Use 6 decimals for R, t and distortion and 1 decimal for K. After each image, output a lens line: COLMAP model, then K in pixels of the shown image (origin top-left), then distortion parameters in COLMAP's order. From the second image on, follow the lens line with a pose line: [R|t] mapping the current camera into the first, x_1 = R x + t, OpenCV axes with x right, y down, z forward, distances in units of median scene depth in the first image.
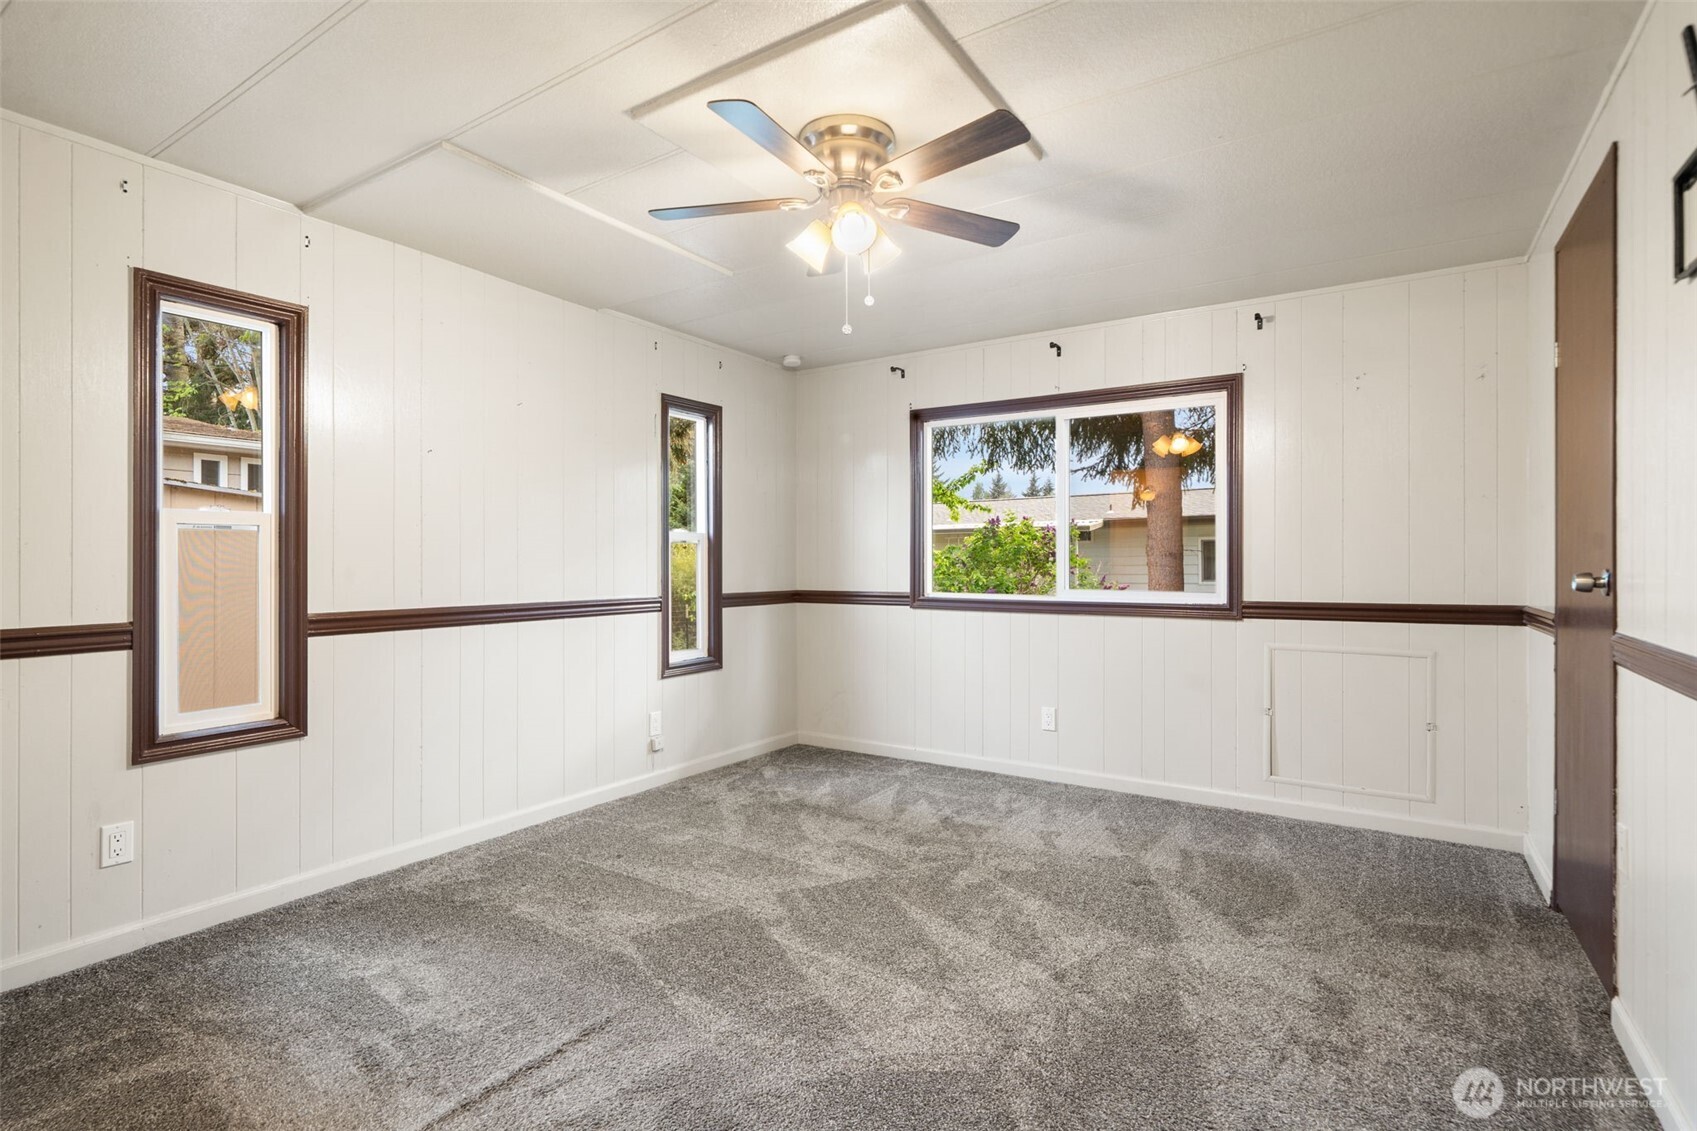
lens RADIAL K [[809.8, 0, 857.4], [0, 809.8, 559.4], [0, 0, 1]] dist [0.000125, 0.000139]
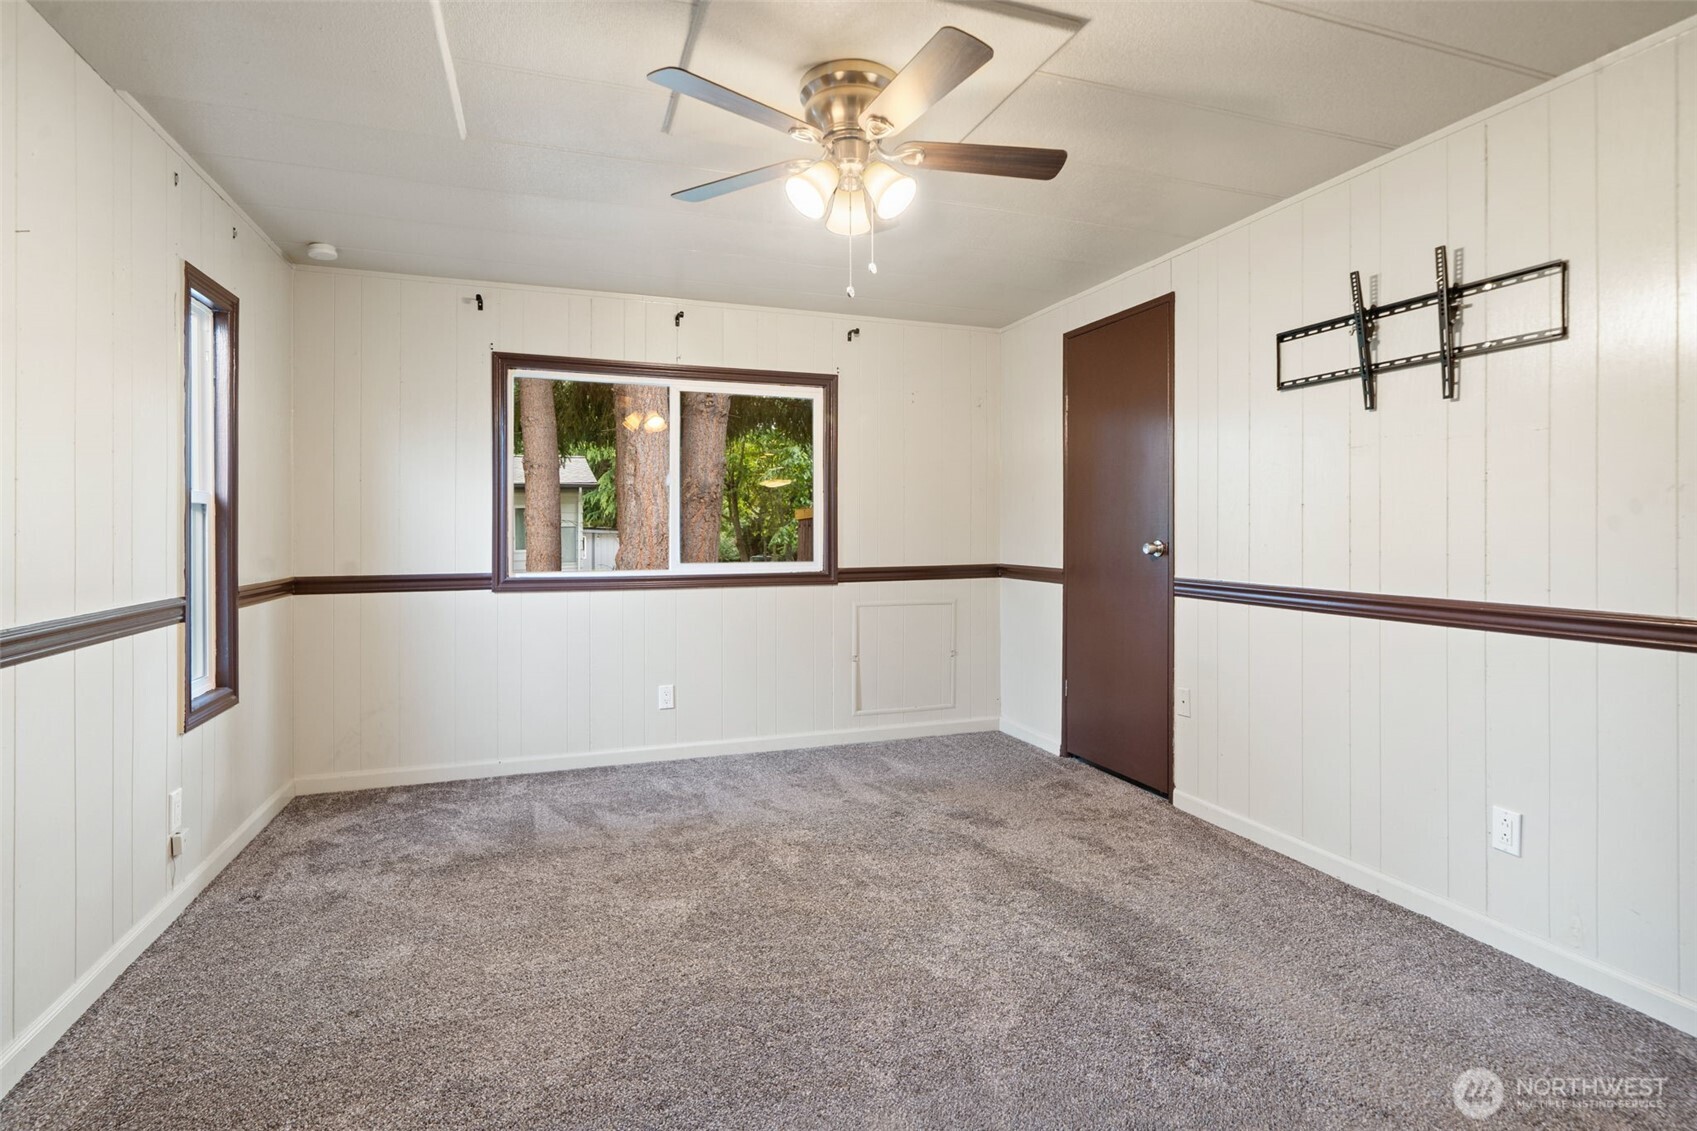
lens RADIAL K [[809.8, 0, 865.8], [0, 809.8, 527.7], [0, 0, 1]] dist [0.000125, 0.000139]
pose [[0.614372, 0.002084, 0.789014, -0.437158], [-0.001923, 0.999997, -0.001144, -0.006228], [-0.789014, -0.000815, 0.614374, 0.244315]]
